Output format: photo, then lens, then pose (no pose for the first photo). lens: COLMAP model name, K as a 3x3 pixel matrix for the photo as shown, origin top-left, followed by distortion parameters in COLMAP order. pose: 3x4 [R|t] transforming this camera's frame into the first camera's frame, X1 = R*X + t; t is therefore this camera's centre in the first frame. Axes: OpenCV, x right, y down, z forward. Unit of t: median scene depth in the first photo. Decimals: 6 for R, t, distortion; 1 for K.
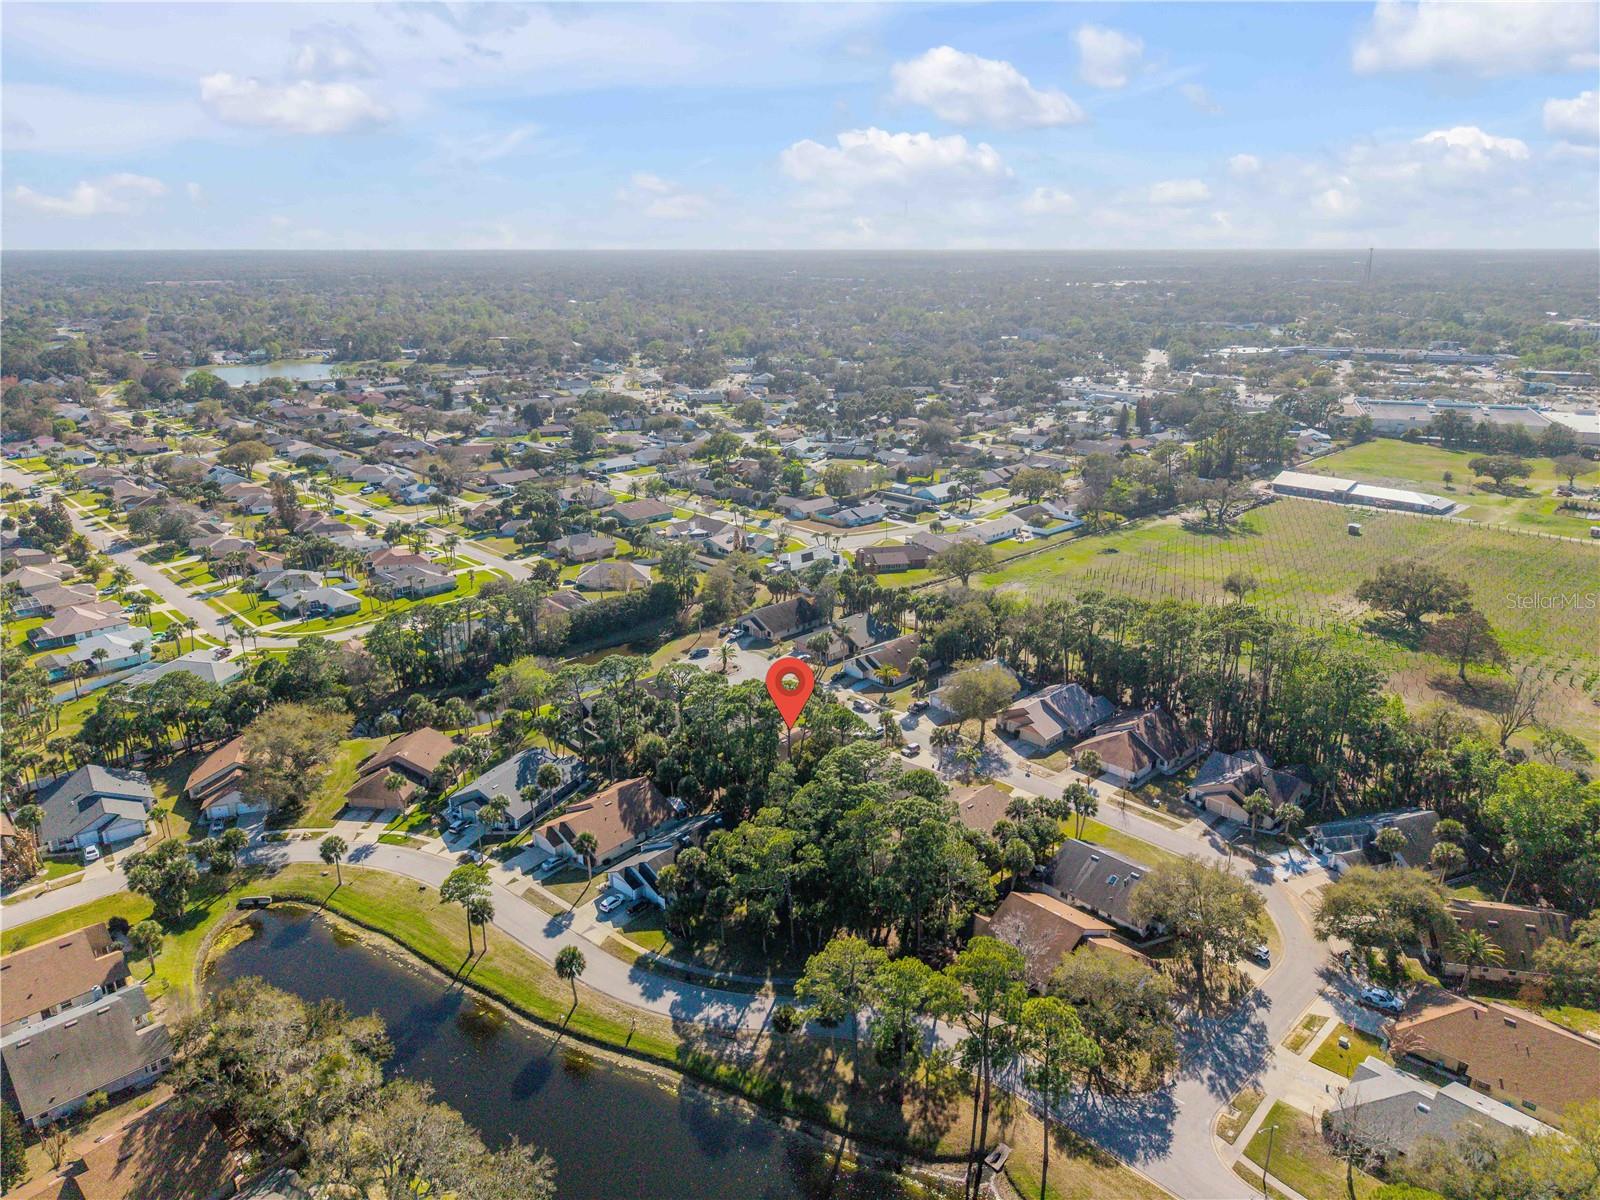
lens RADIAL K [[1098.3, 0, 800.0], [0, 1098.3, 600.0], [0, 0, 1]] dist [0.001852, 0.001121]
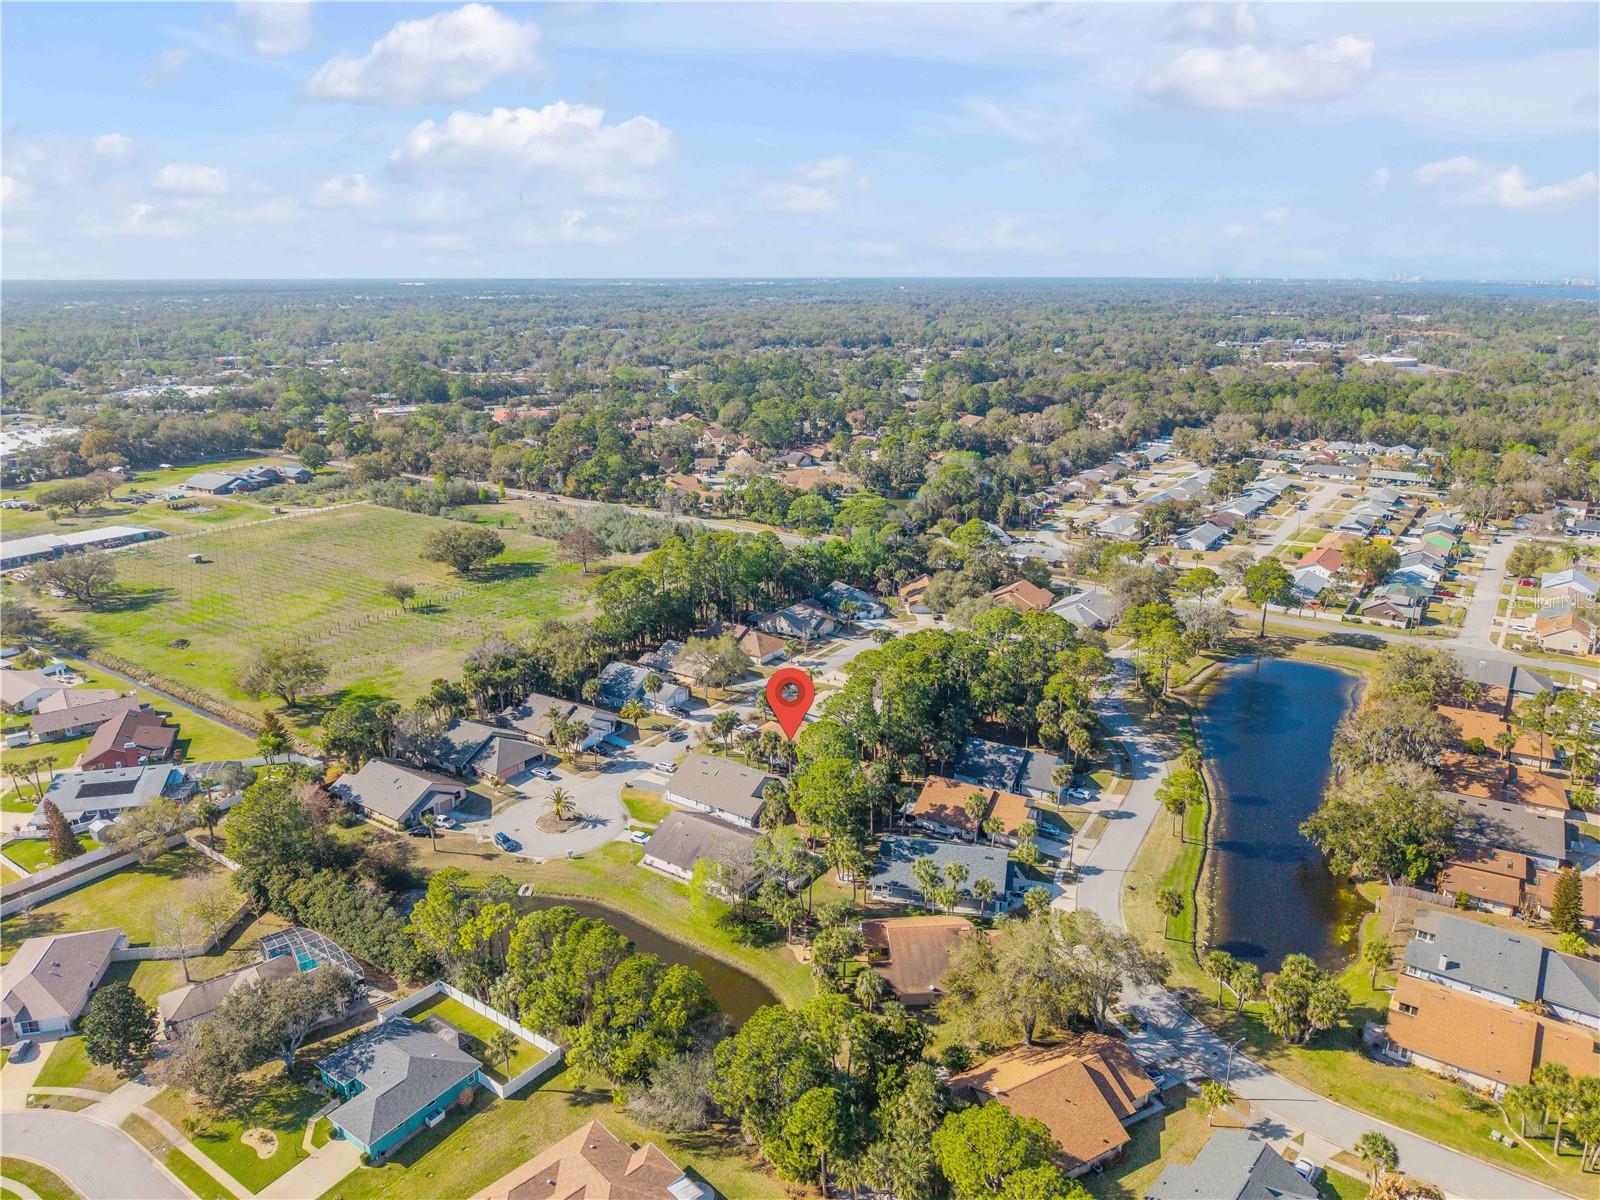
lens RADIAL K [[1098.3, 0, 800.0], [0, 1098.3, 600.0], [0, 0, 1]] dist [0.001852, 0.001121]
pose [[-0.206014, -0.280136, 0.937594, -1.220561], [0.305481, 0.891851, 0.333591, -0.436674], [-0.929645, 0.355142, -0.098157, 1.345627]]
